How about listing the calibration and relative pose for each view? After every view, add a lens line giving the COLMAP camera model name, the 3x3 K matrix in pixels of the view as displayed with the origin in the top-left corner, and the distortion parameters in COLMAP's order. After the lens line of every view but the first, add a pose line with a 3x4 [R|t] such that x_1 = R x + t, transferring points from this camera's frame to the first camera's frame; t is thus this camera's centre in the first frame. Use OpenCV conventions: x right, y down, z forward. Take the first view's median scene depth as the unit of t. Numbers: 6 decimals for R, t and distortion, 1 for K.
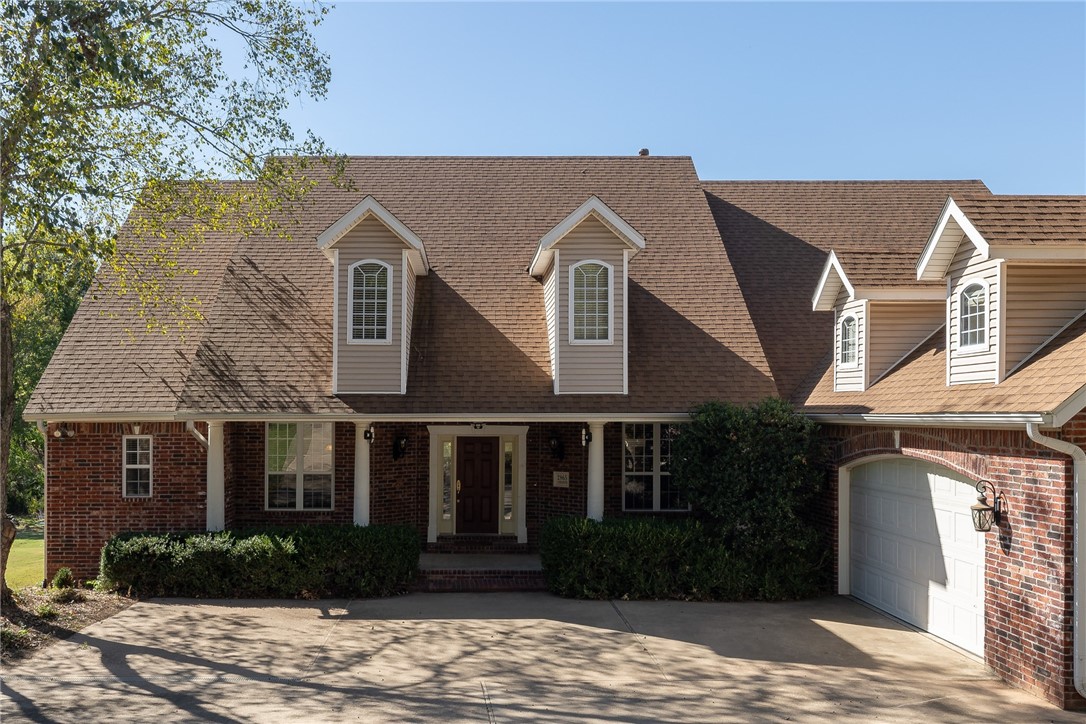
lens RADIAL K [[823.1, 0, 562.2], [0, 823.1, 422.8], [0, 0, 1]] dist [-0.003751, -0.001860]
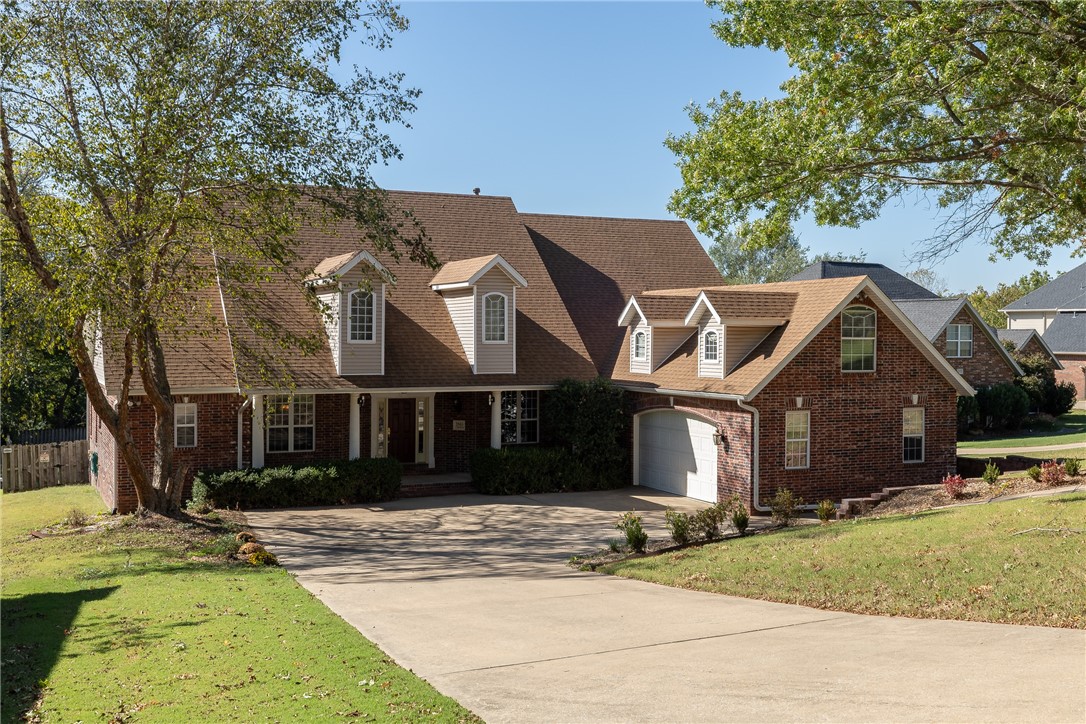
lens RADIAL K [[940.0, 0, 542.3], [0, 940.0, 360.8], [0, 0, 1]] dist [0.002706, 0.014221]
pose [[0.928598, -0.003974, 0.371067, -0.627377], [-0.000891, 0.999916, 0.012940, -0.092699], [-0.371087, -0.012347, 0.928516, -0.854332]]
